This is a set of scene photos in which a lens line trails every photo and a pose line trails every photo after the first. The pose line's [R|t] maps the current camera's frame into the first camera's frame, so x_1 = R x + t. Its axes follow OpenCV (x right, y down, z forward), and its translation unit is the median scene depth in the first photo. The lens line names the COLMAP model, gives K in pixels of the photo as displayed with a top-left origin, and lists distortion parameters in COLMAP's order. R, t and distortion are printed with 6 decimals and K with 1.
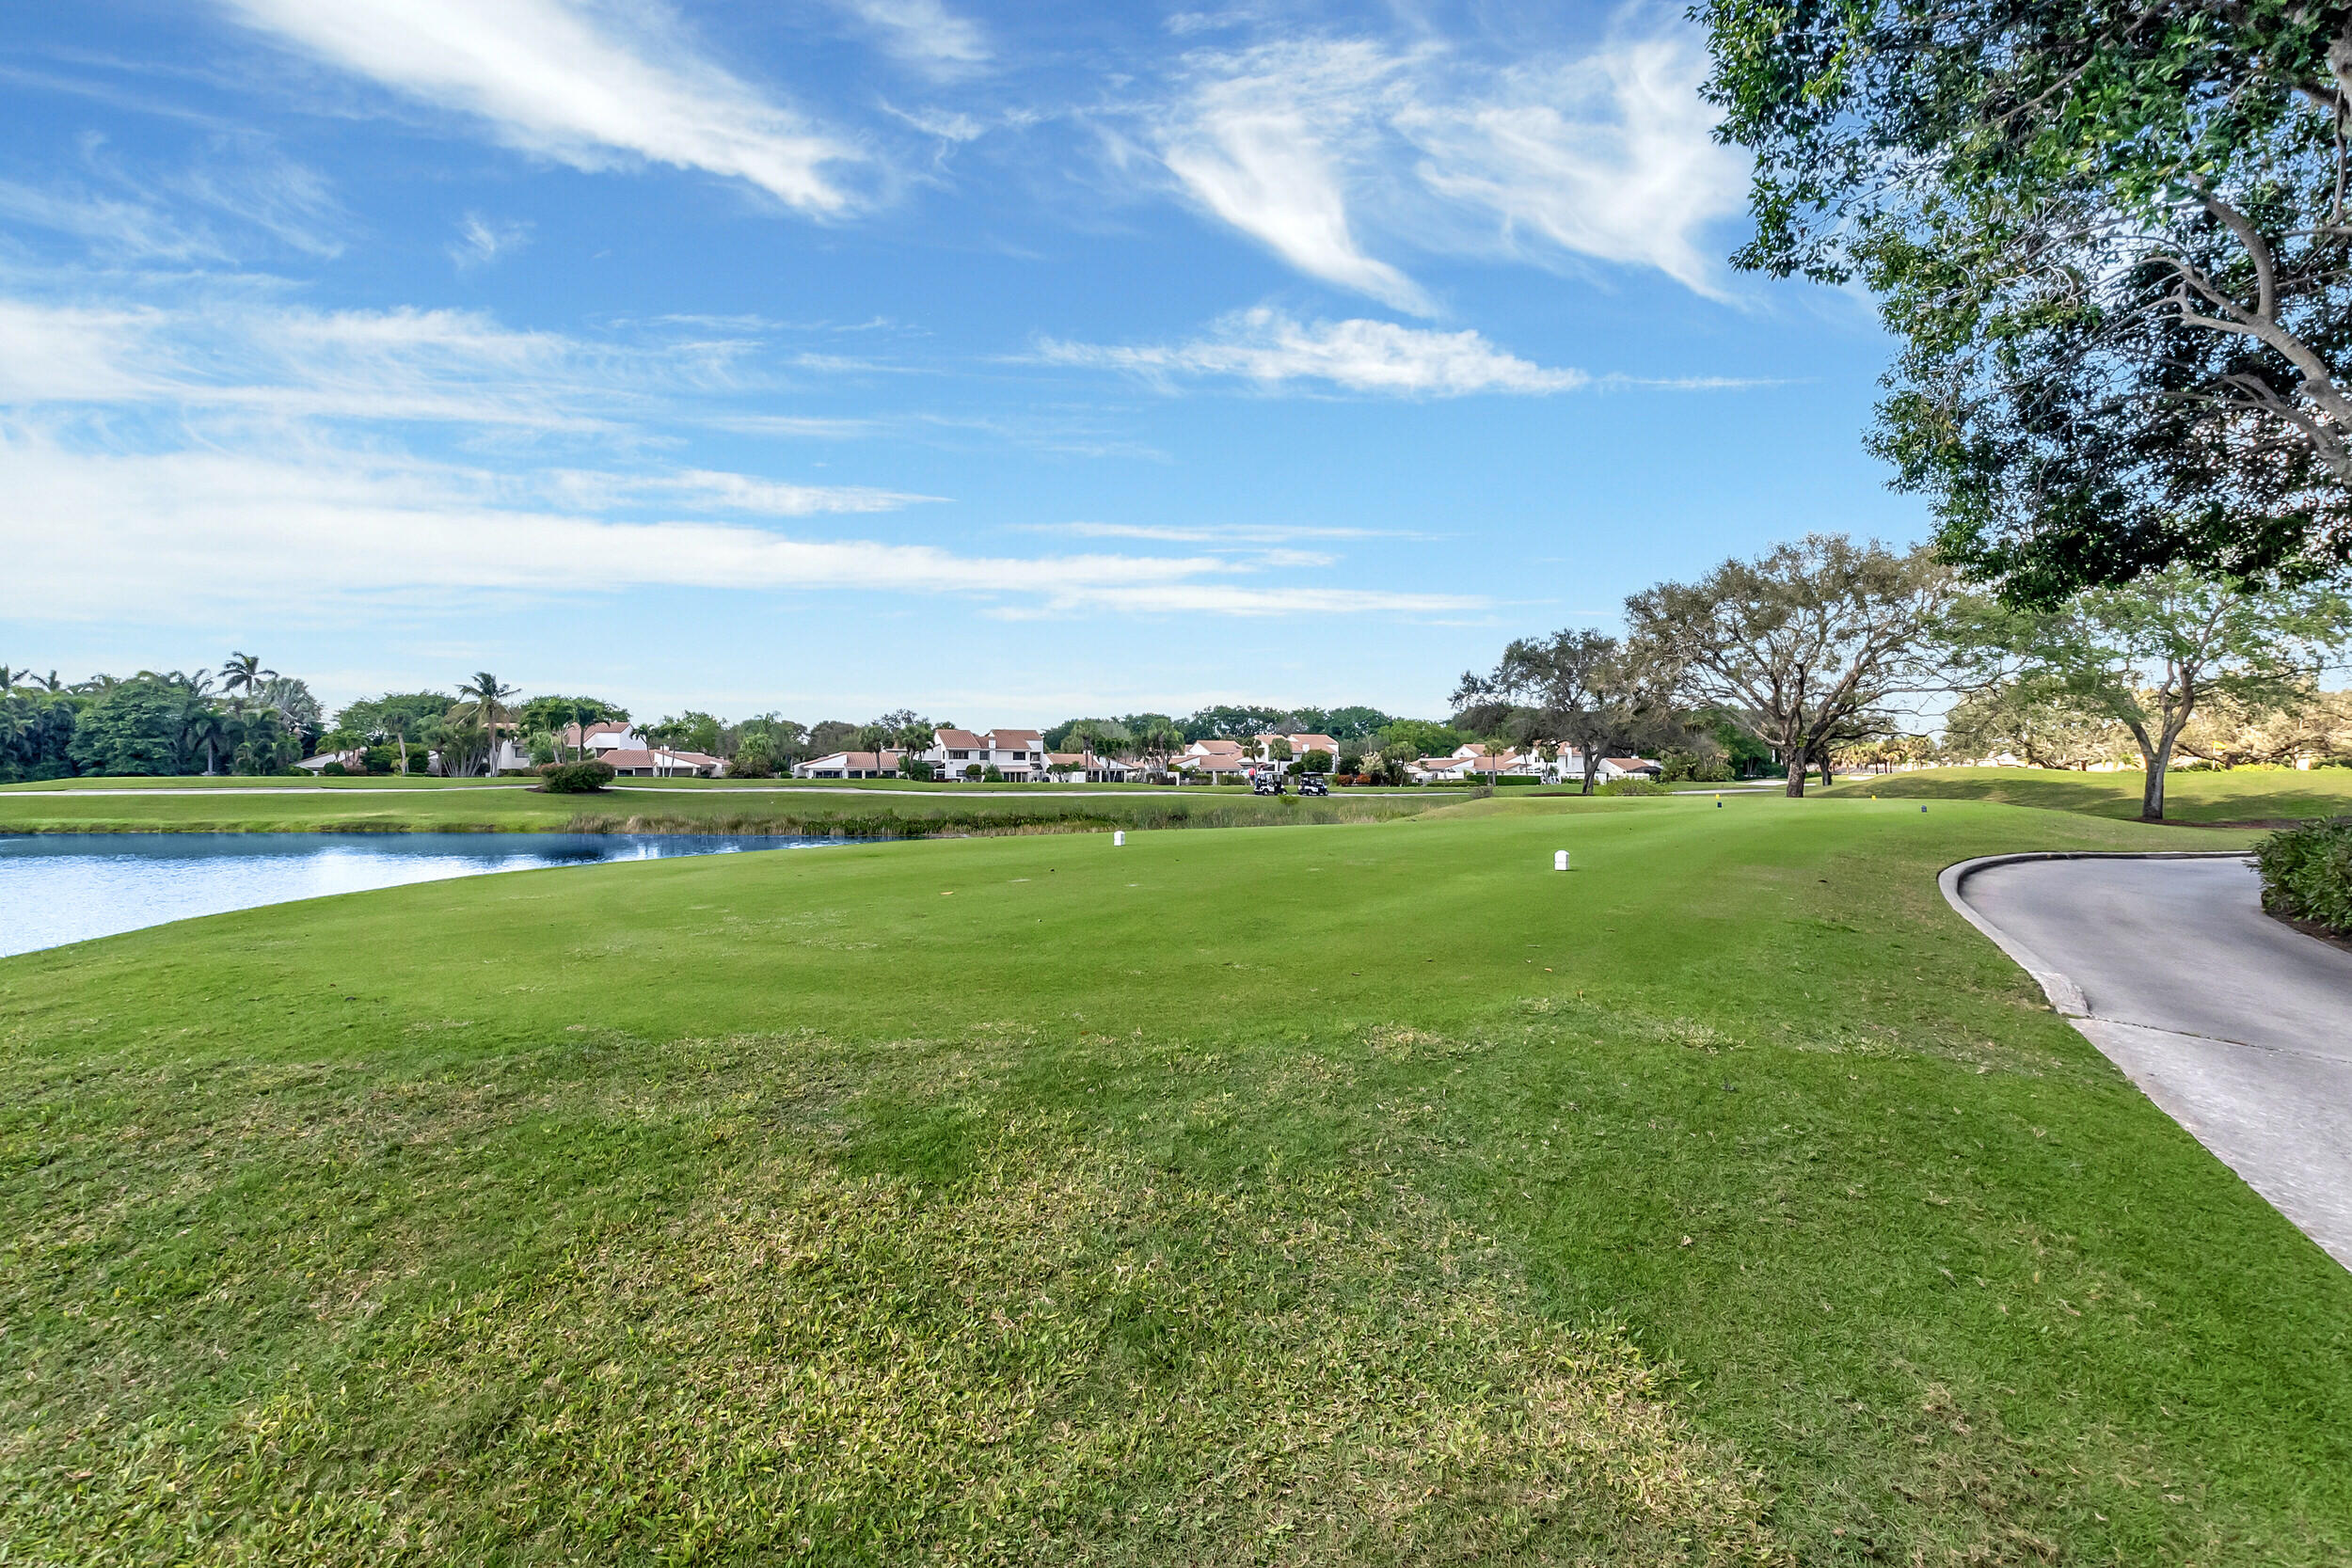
lens RADIAL K [[1039.4, 0, 1176.0], [0, 1039.4, 767.2], [0, 0, 1]] dist [-0.002056, -0.000563]
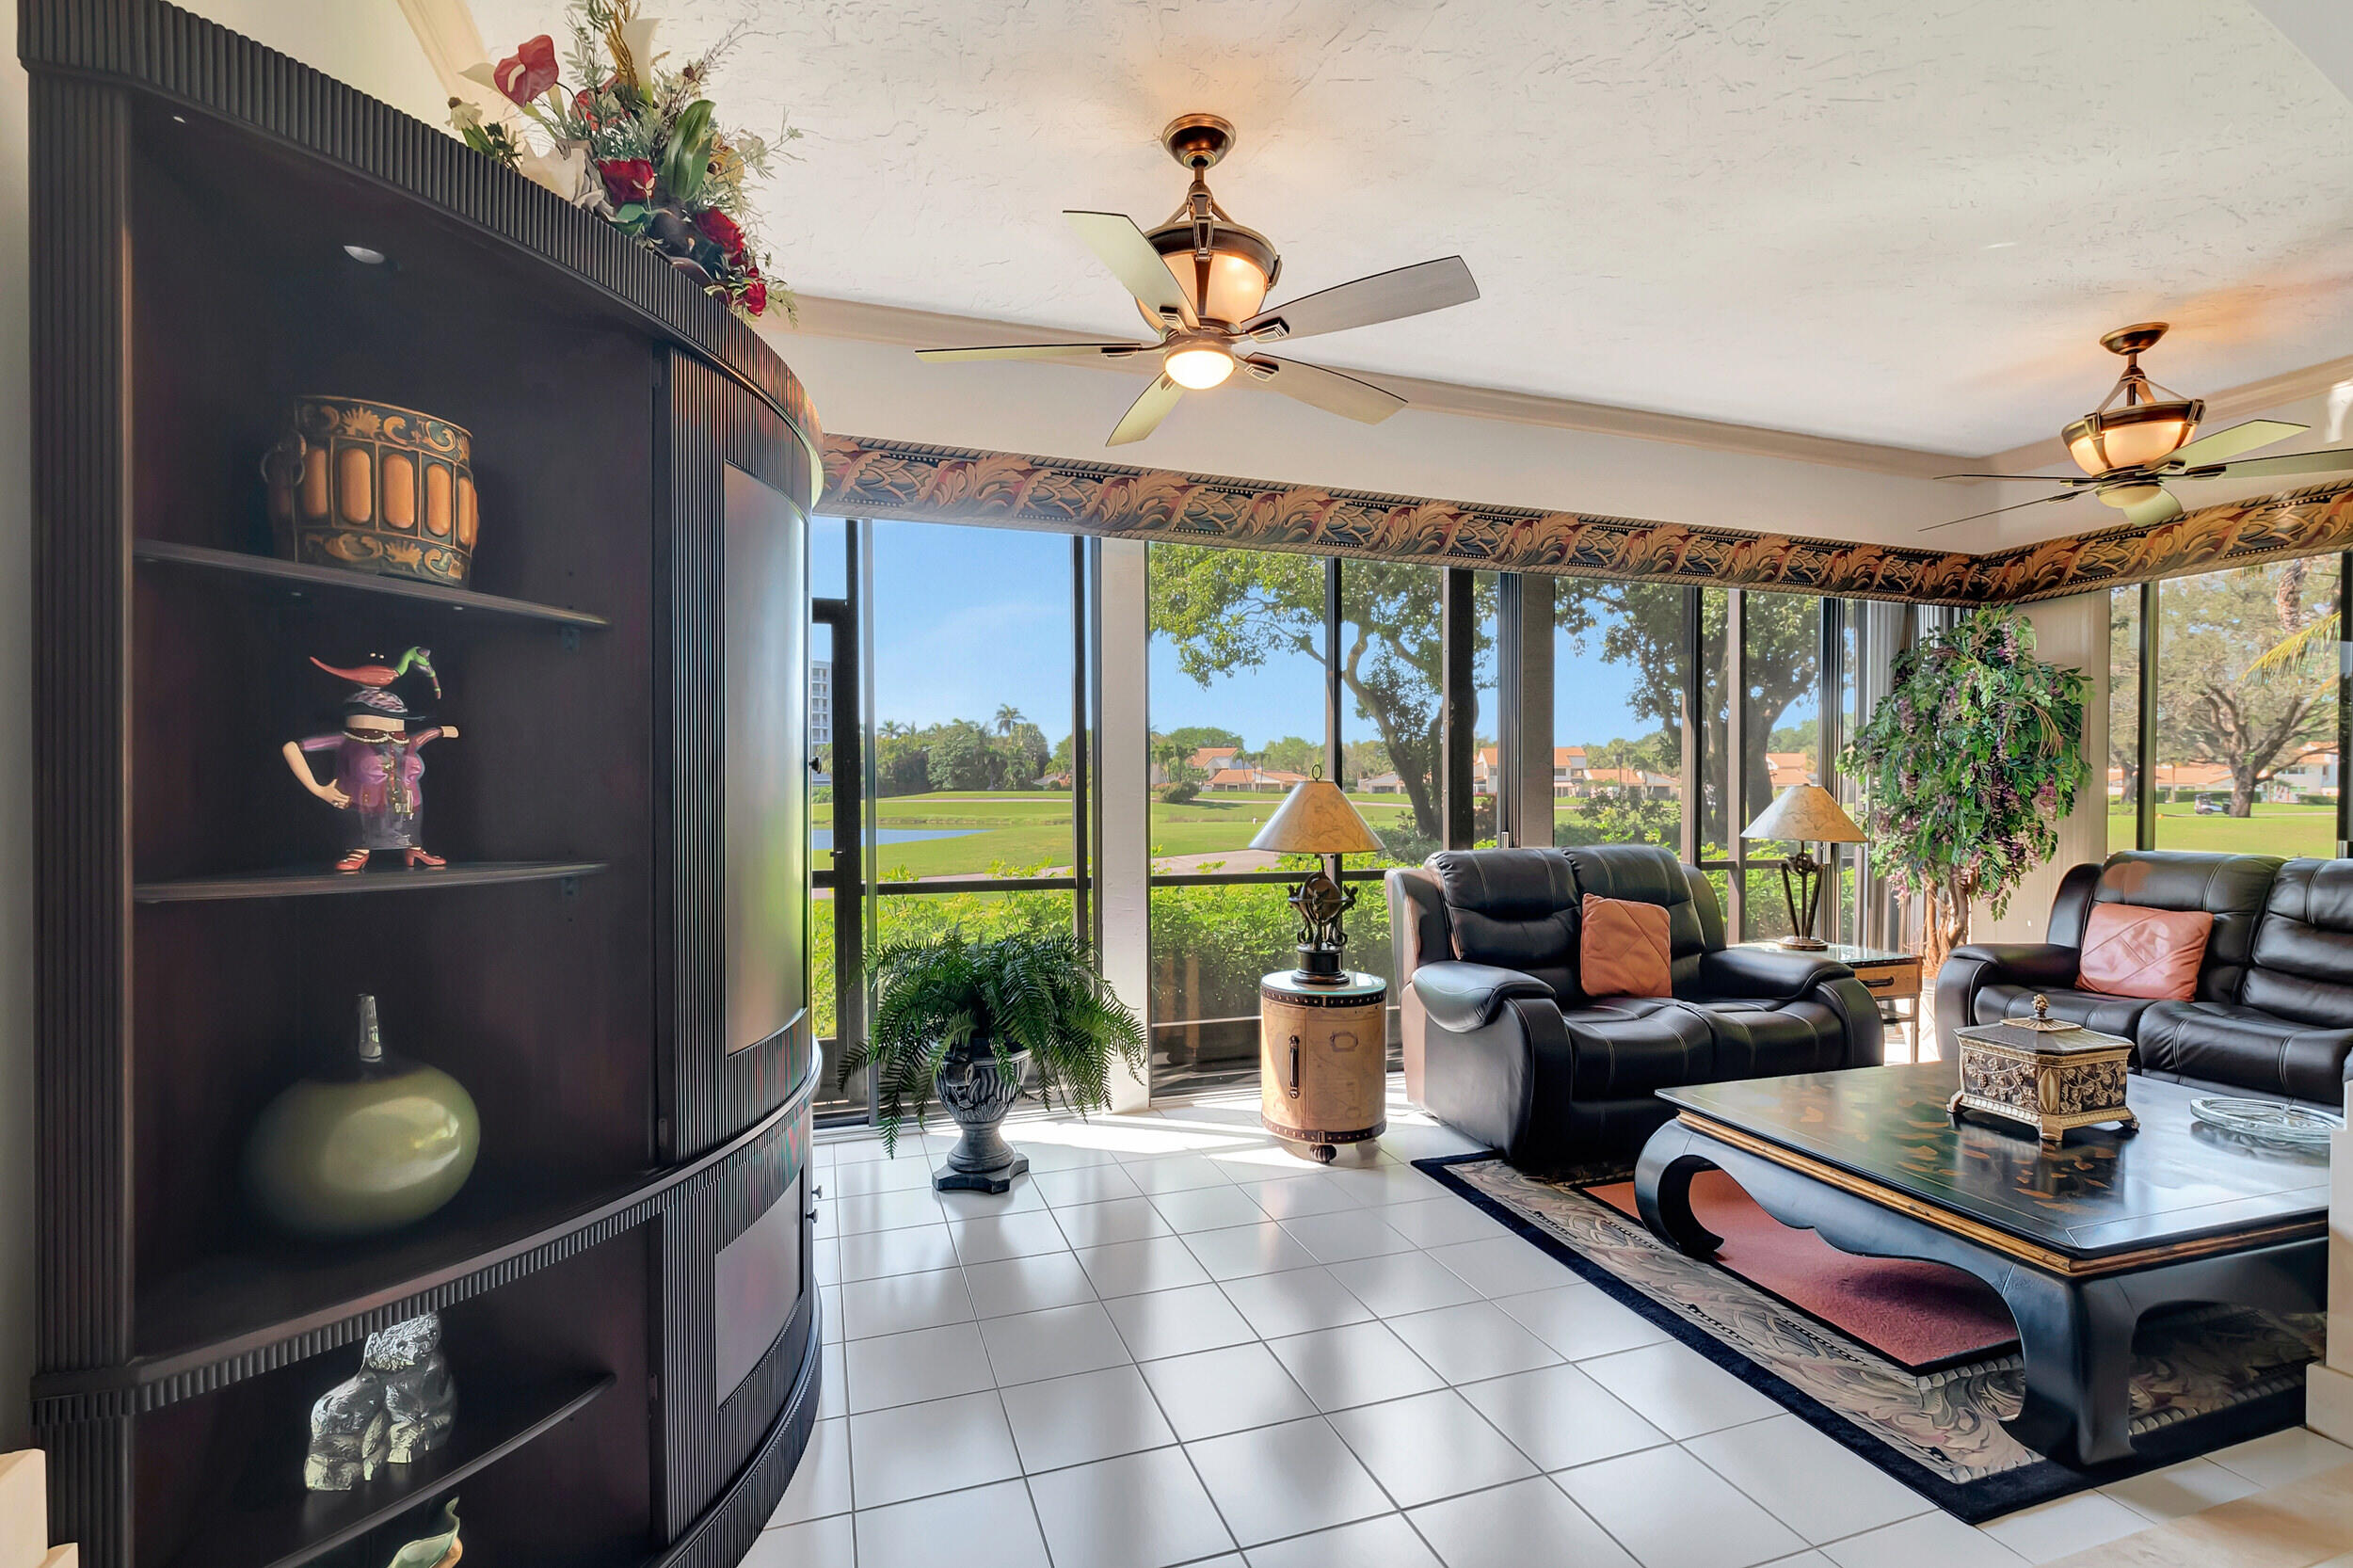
lens RADIAL K [[1059.7, 0, 1178.2], [0, 1059.7, 807.5], [0, 0, 1]] dist [-0.001461, 0.000023]
pose [[0.843212, 0.009238, -0.537503, 0.115957], [0.003708, 0.999729, 0.022999, -0.000858], [0.537569, -0.021386, 0.842948, -0.138644]]
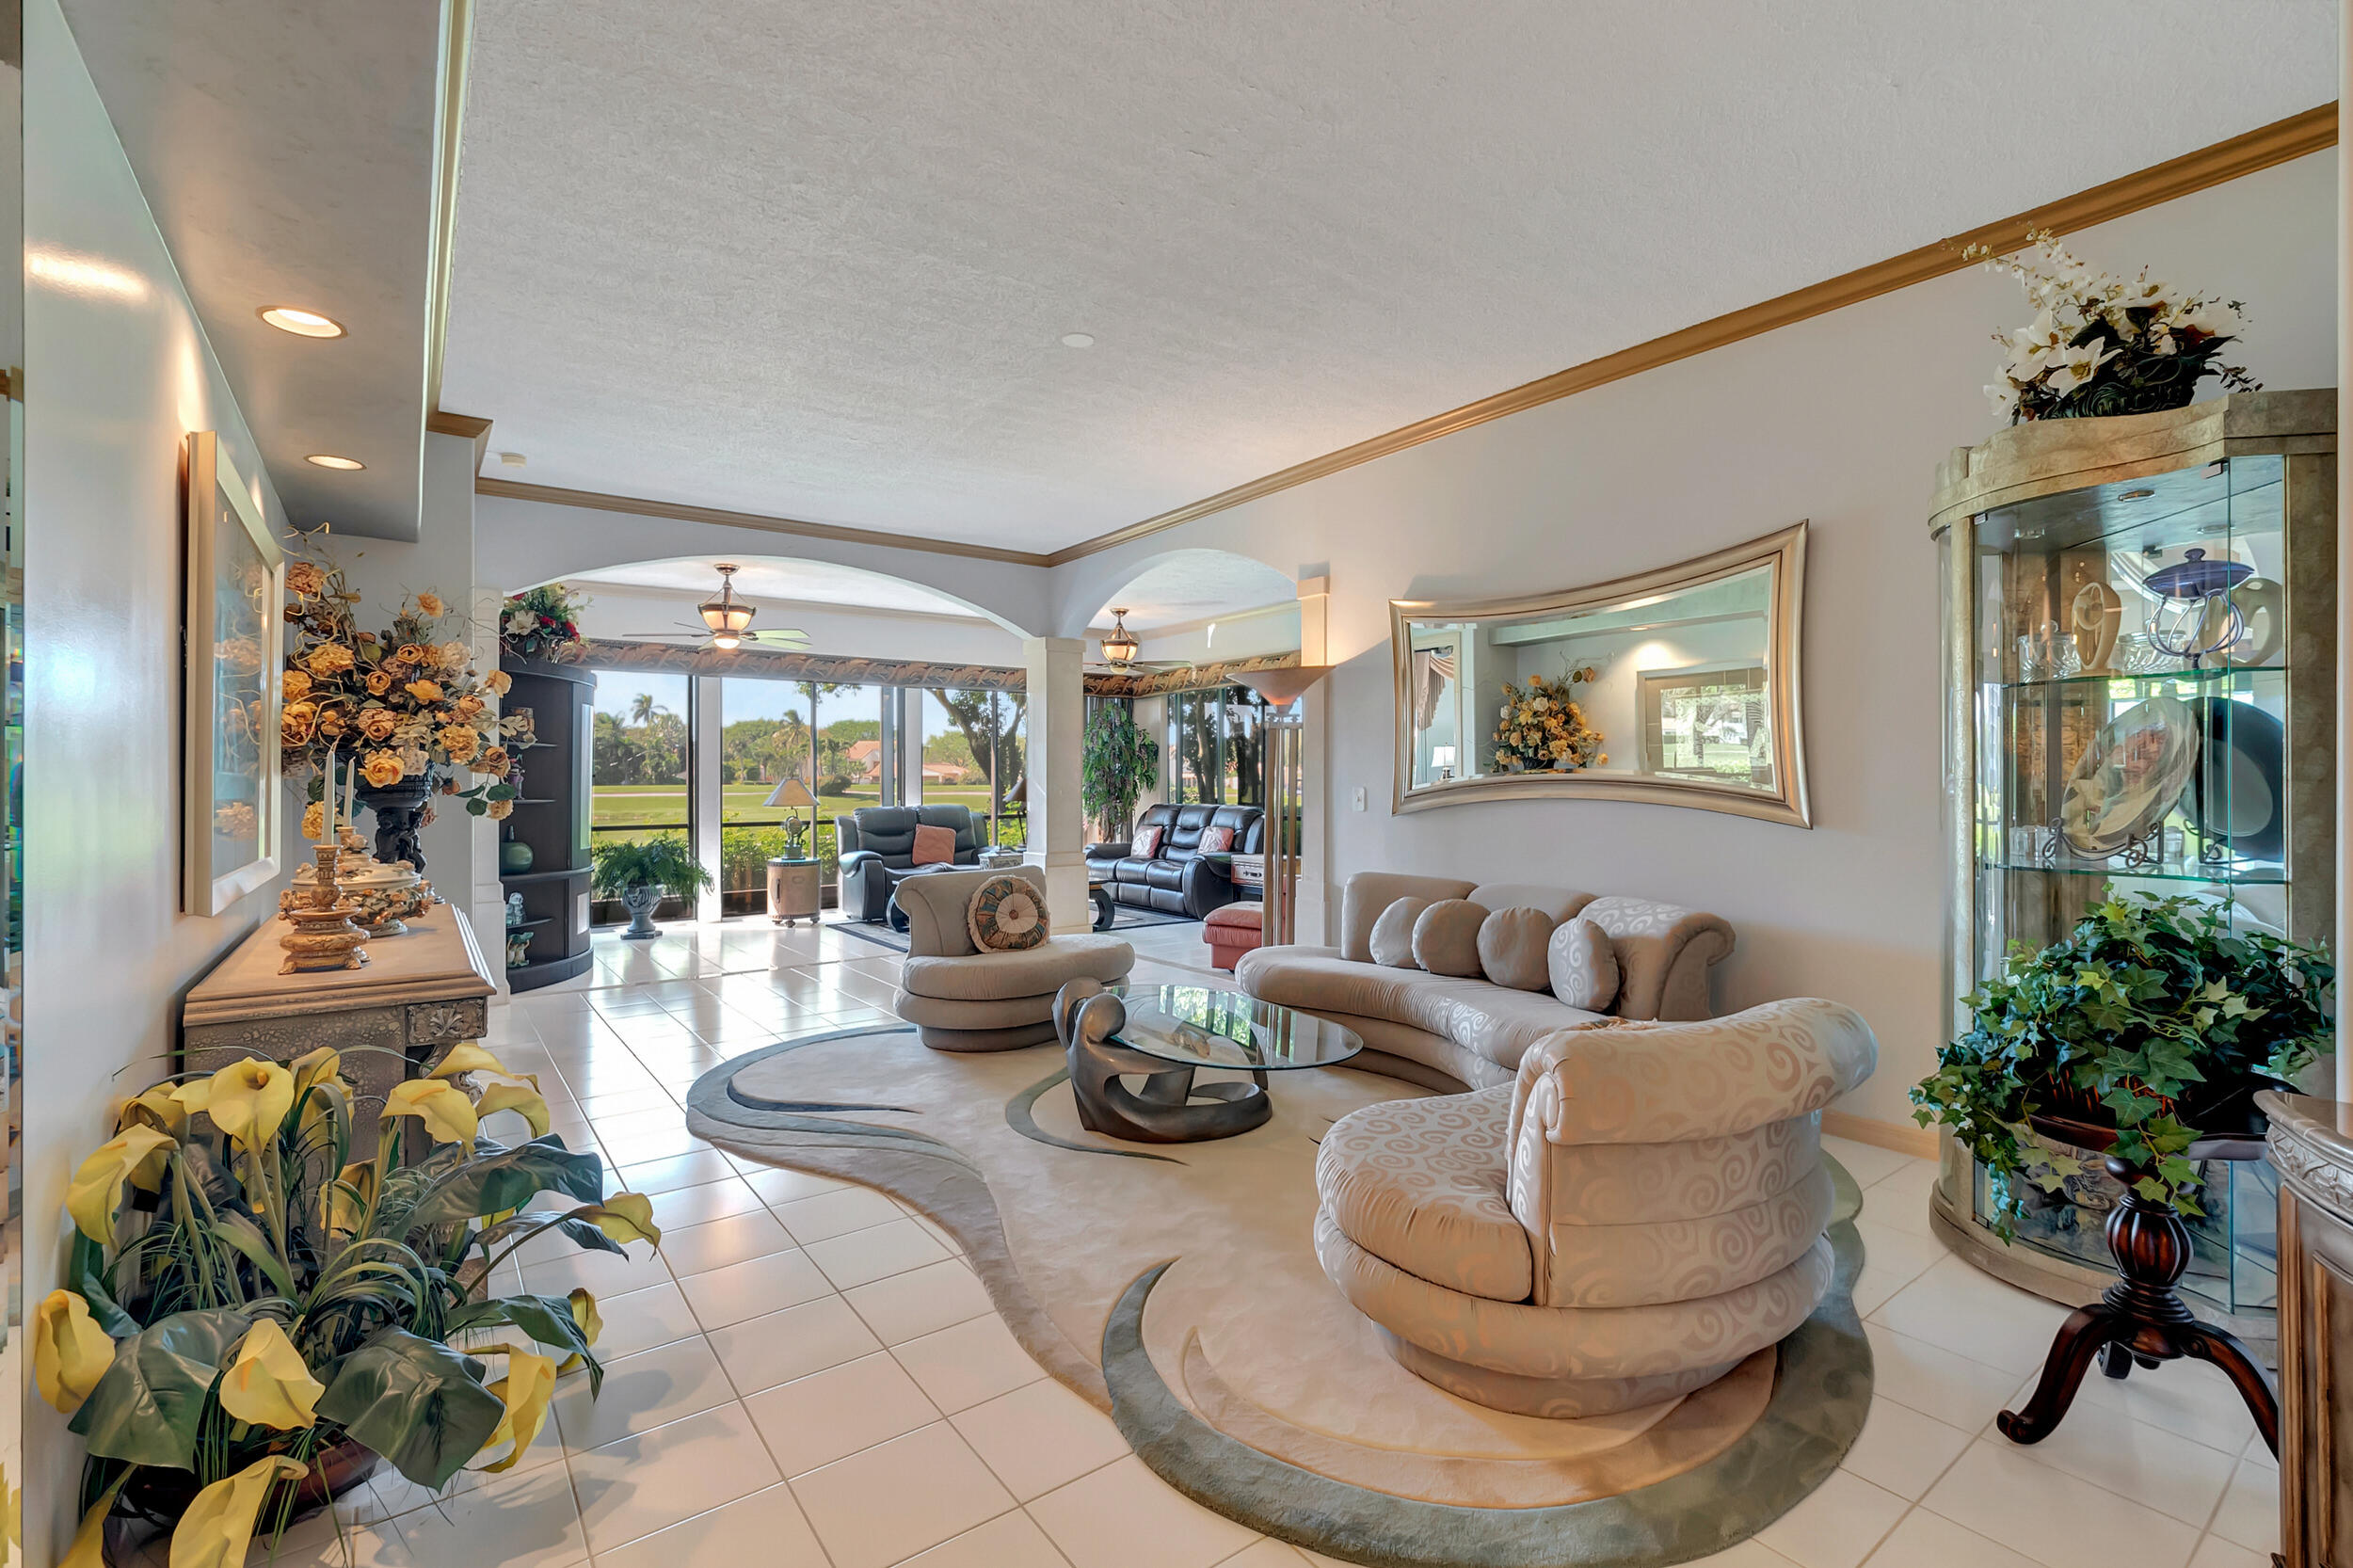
lens RADIAL K [[1047.3, 0, 1185.5], [0, 1047.3, 768.7], [0, 0, 1]] dist [-0.002307, 0.000129]
pose [[0.968806, -0.008983, -0.247657, 0.147746], [0.008350, 0.999959, -0.003605, -0.001117], [0.247680, 0.001425, 0.968841, -0.175271]]
